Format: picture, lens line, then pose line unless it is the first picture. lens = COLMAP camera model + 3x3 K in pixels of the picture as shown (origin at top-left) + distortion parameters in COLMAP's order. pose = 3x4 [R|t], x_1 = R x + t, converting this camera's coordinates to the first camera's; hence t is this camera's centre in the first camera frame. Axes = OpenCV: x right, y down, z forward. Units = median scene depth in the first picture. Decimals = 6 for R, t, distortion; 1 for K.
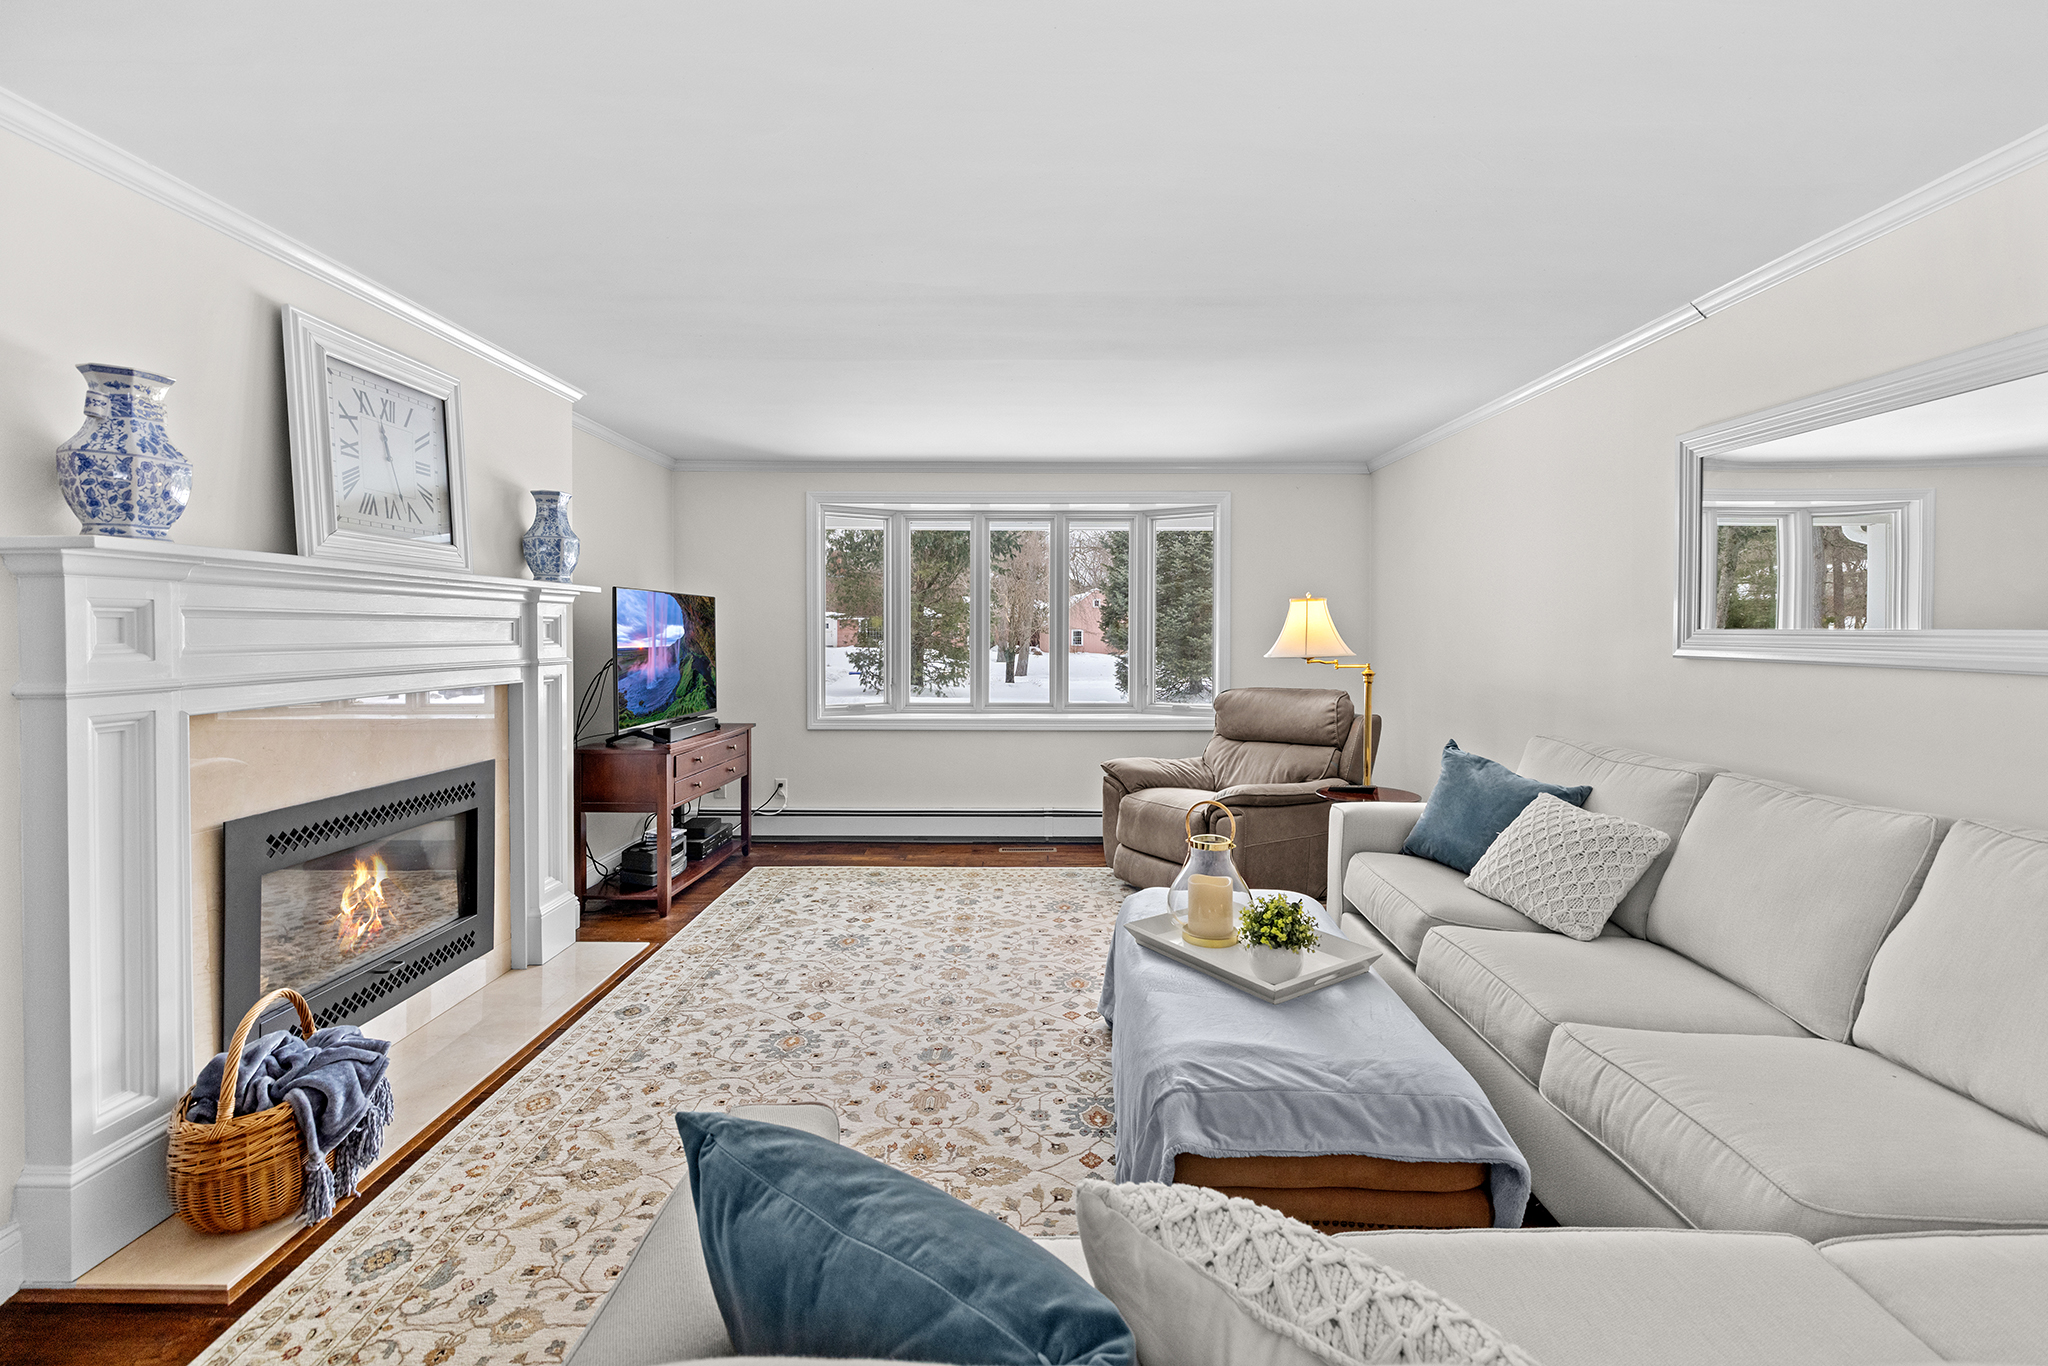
lens RADIAL K [[852.9, 0, 1014.0], [0, 852.9, 640.1], [0, 0, 1]] dist [-0.002075, 0.000841]
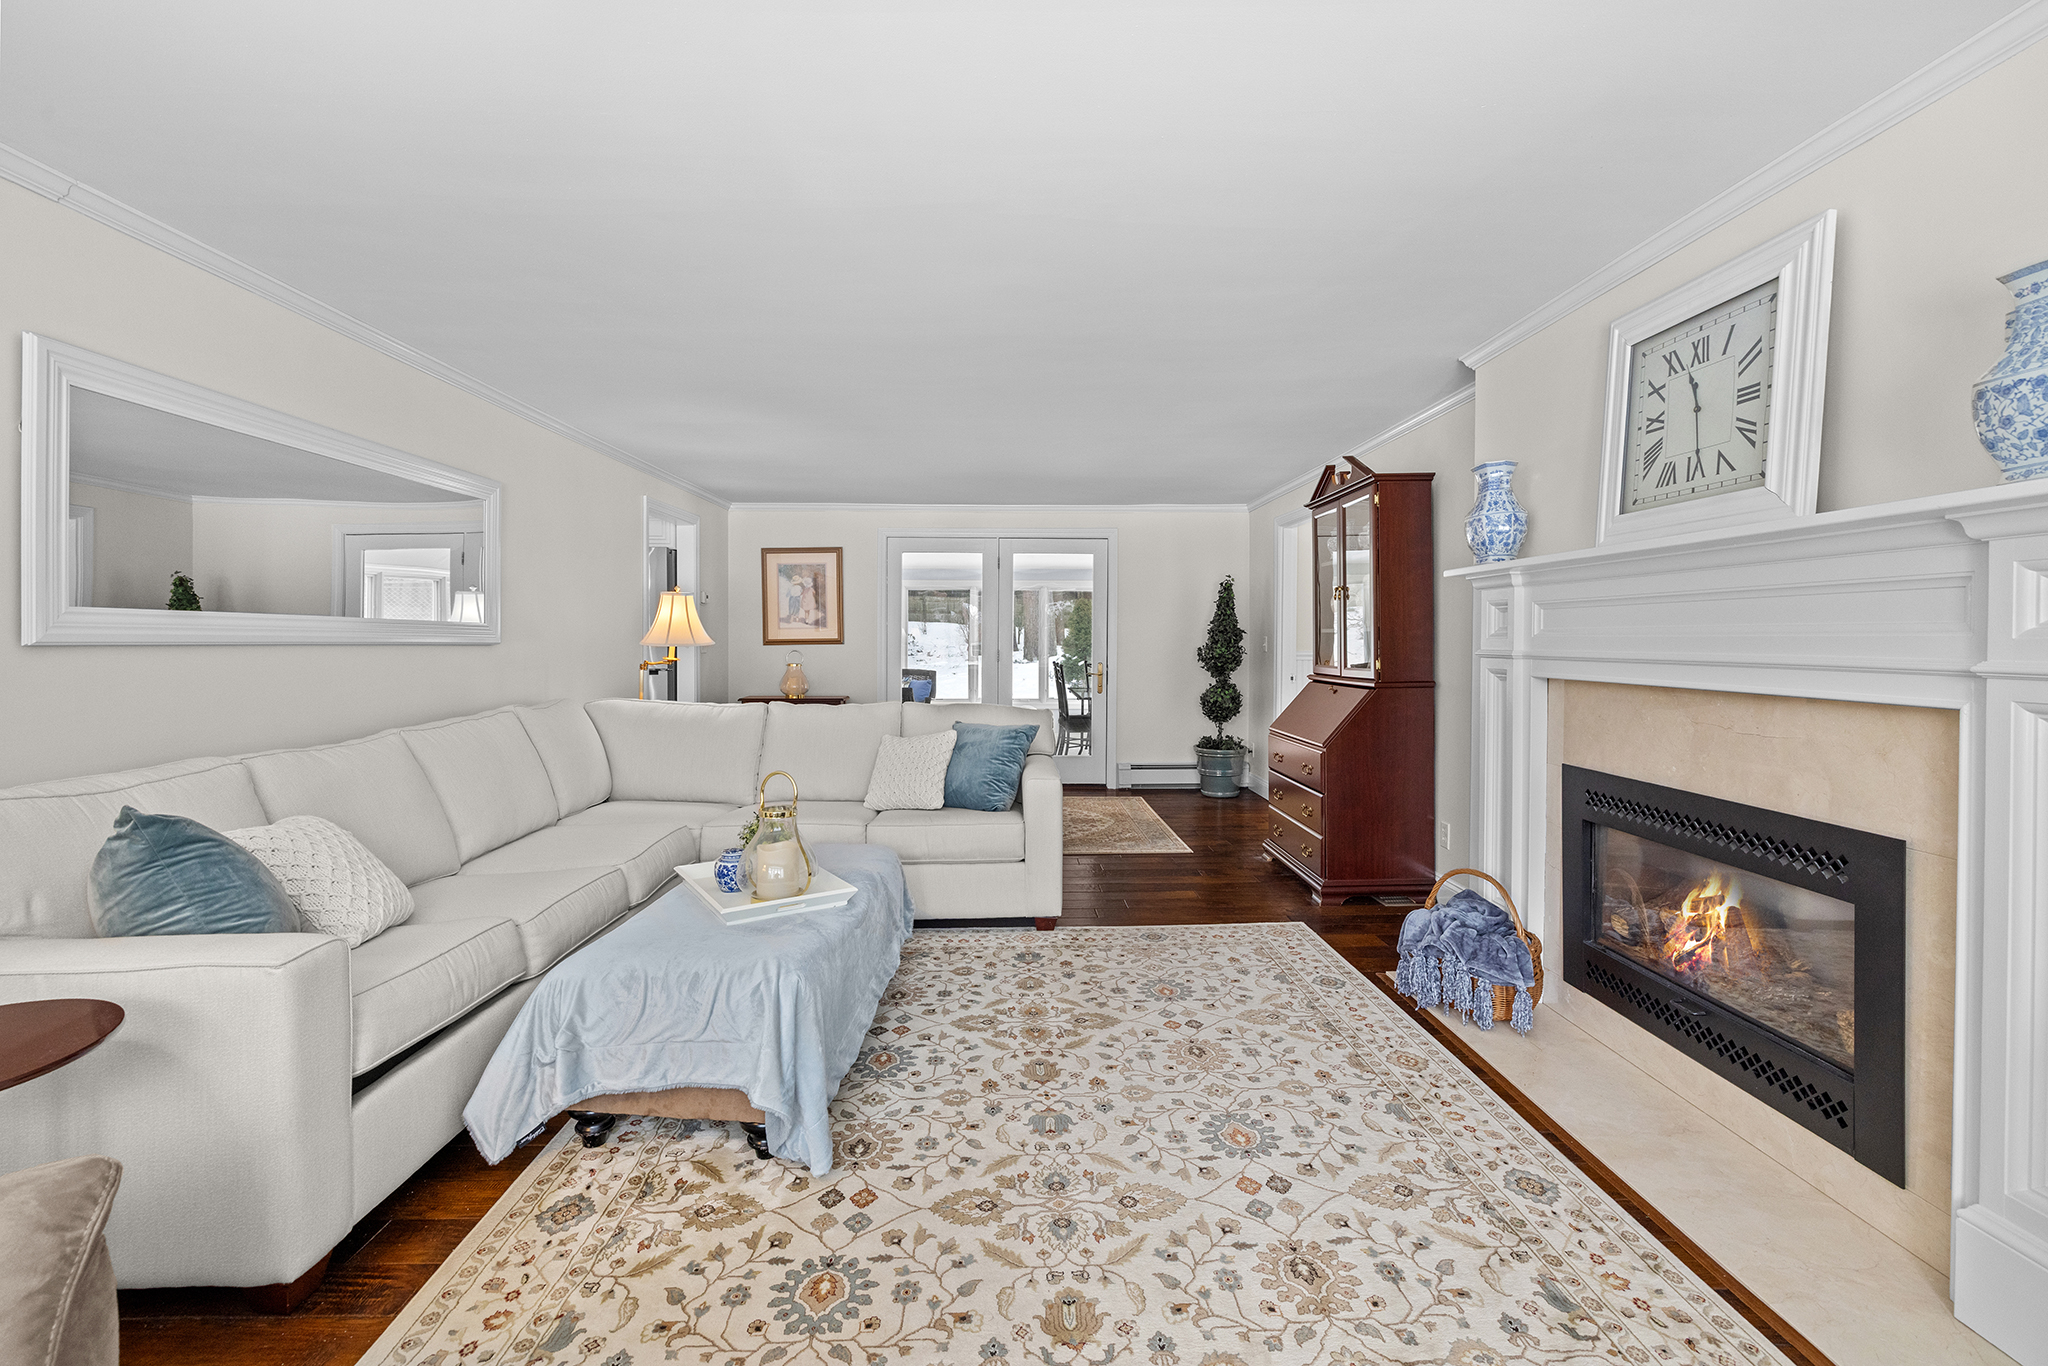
lens RADIAL K [[852.9, 0, 1017.3], [0, 852.9, 641.8], [0, 0, 1]] dist [-0.002075, 0.000841]
pose [[-0.999140, 0.001232, -0.041436, -0.023520], [0.000503, 0.999845, 0.017599, 0.002196], [0.041451, 0.017563, -0.998986, 1.701598]]
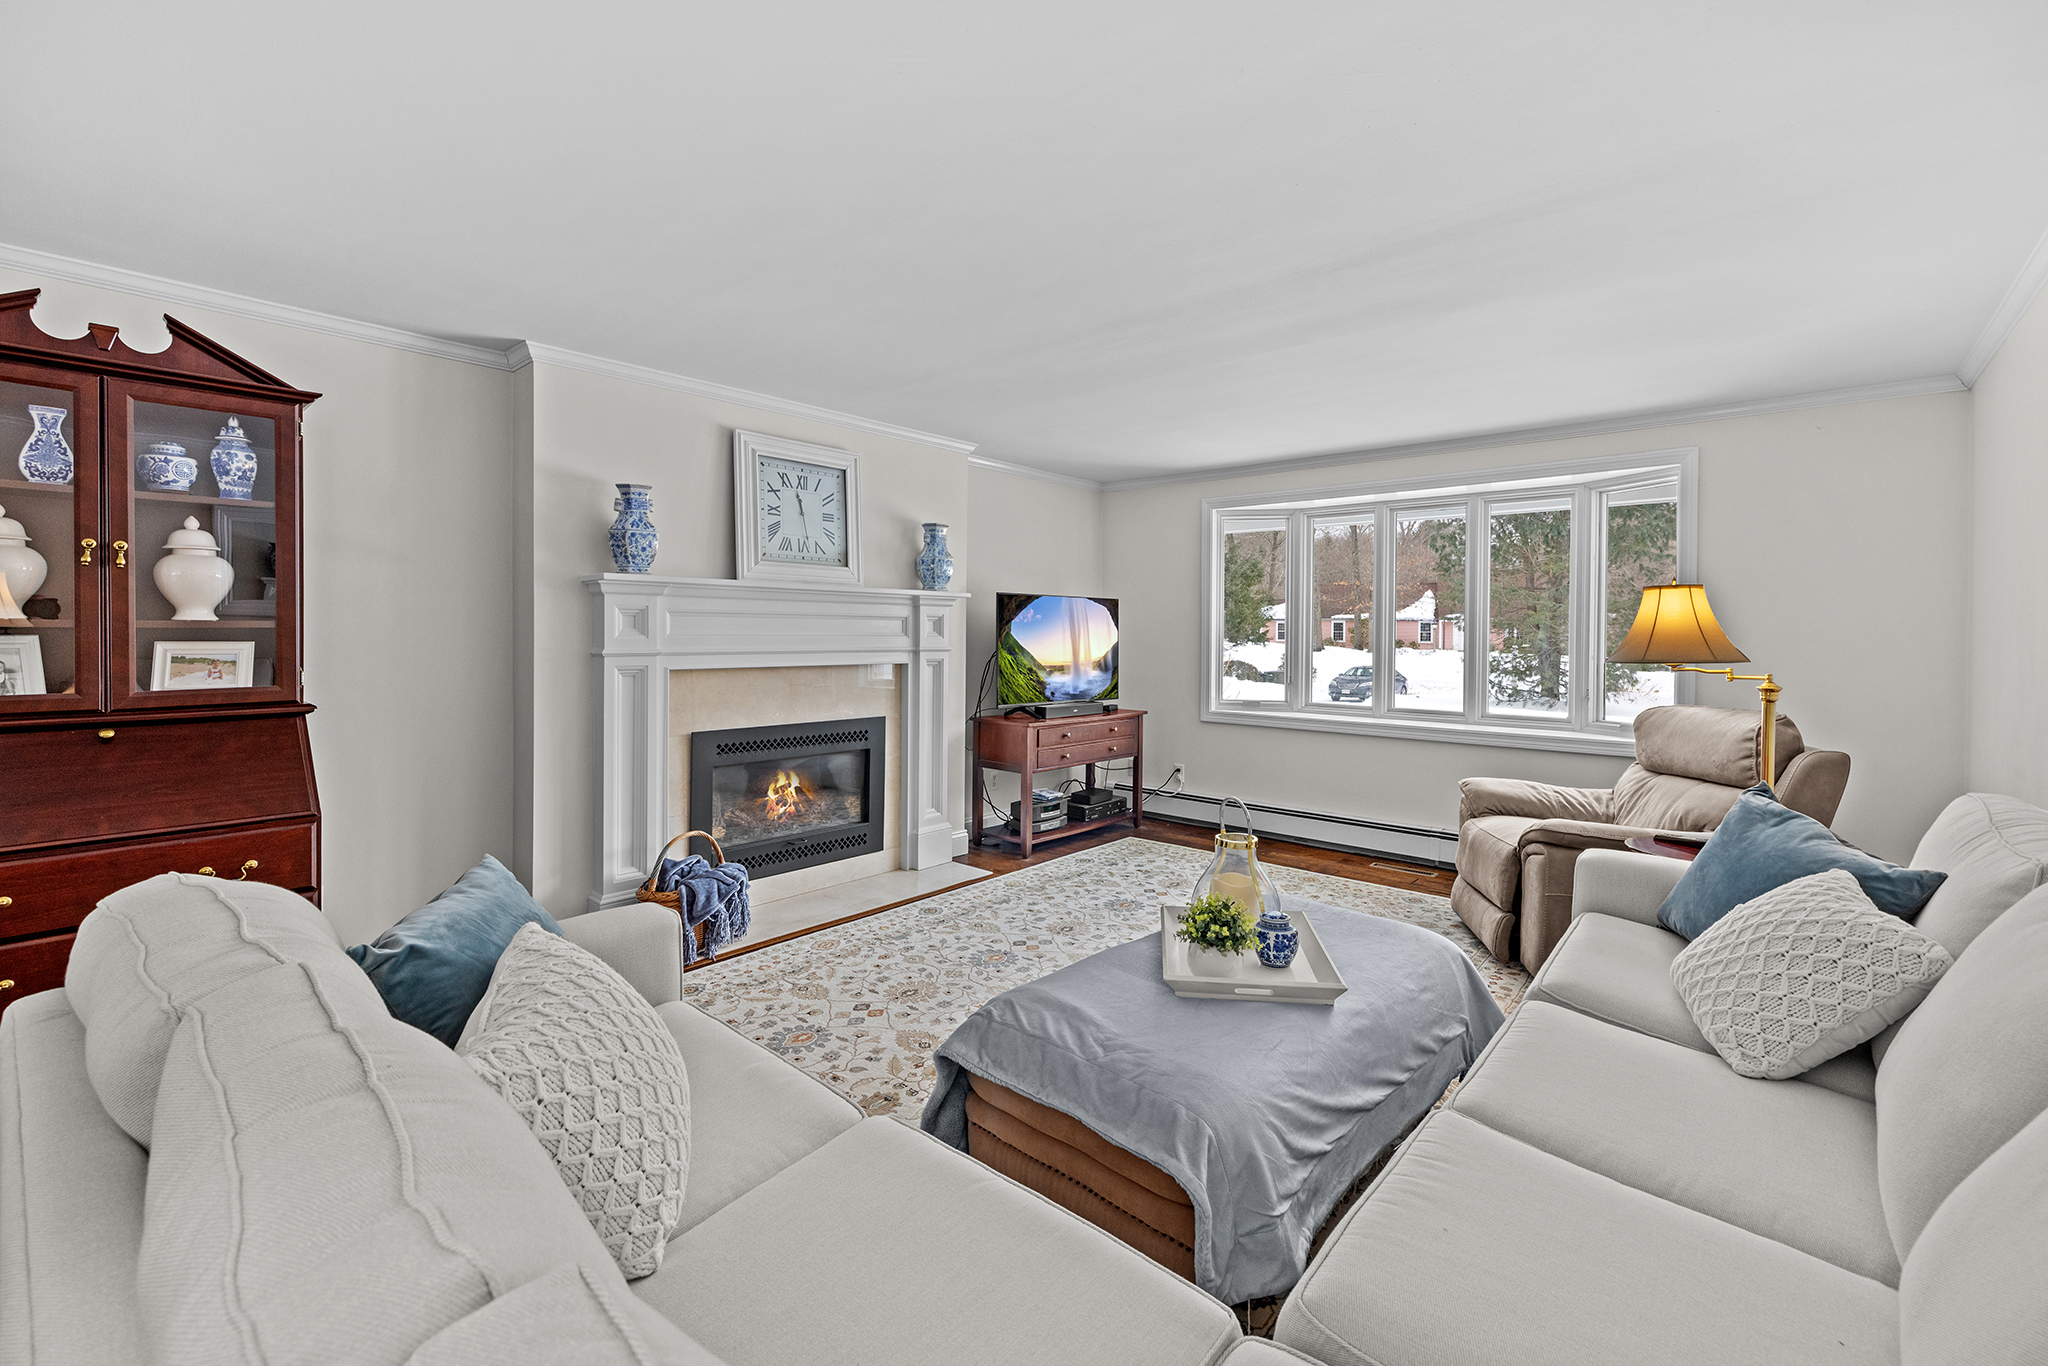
lens RADIAL K [[852.9, 0, 1035.0], [0, 852.9, 638.0], [0, 0, 1]] dist [-0.002075, 0.000841]
pose [[0.761160, 0.009298, -0.648498, 0.558424], [-0.013581, 0.999906, -0.001604, 0.009360], [0.648422, 0.010029, 0.761215, 0.090063]]
